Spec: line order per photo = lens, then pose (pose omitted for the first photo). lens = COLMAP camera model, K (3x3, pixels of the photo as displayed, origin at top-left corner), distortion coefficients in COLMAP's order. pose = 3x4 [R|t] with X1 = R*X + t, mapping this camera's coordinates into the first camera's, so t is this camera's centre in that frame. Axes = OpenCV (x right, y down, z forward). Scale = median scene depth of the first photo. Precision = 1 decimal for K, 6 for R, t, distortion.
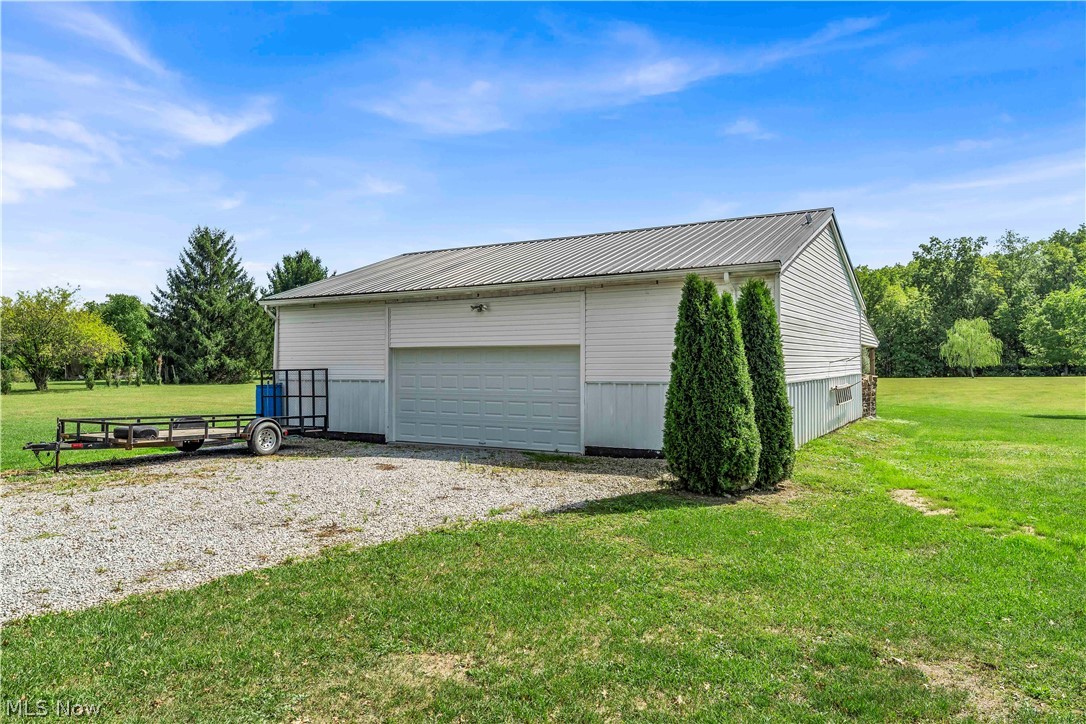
lens RADIAL K [[752.6, 0, 543.0], [0, 752.6, 362.0], [0, 0, 1]] dist [0.003702, -0.000823]
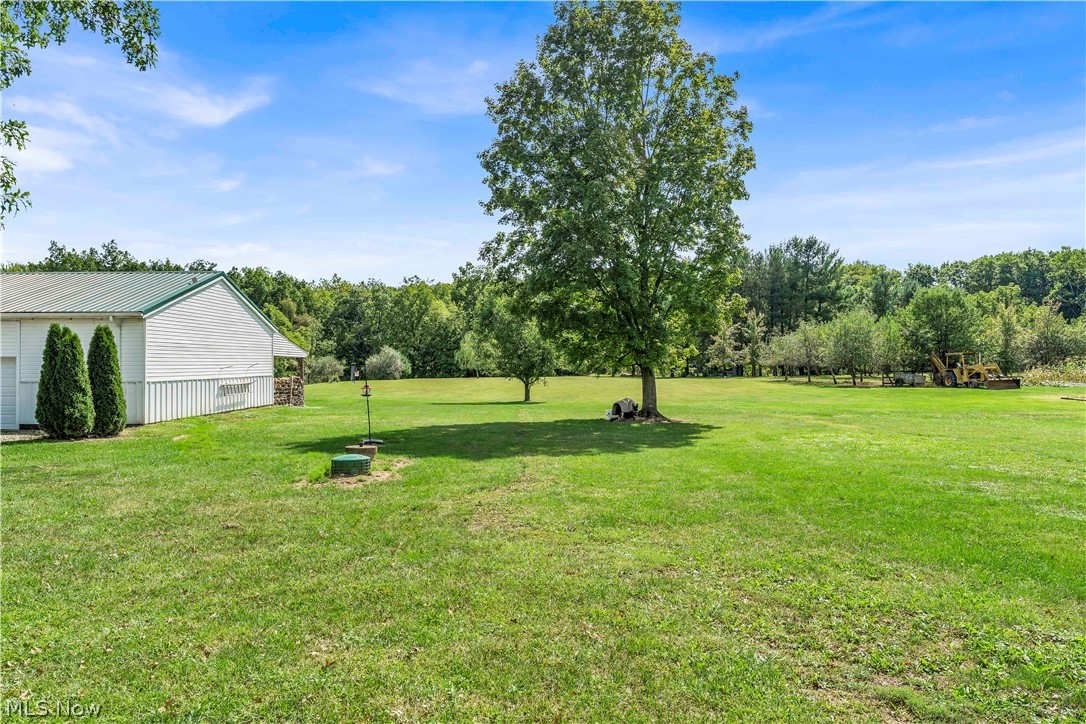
lens RADIAL K [[752.6, 0, 543.0], [0, 752.6, 362.0], [0, 0, 1]] dist [0.003702, -0.000823]
pose [[0.999965, -0.000211, -0.008304, 1.443182], [0.000435, 0.999635, 0.027020, -0.070475], [0.008296, -0.027023, 0.999600, -0.906146]]
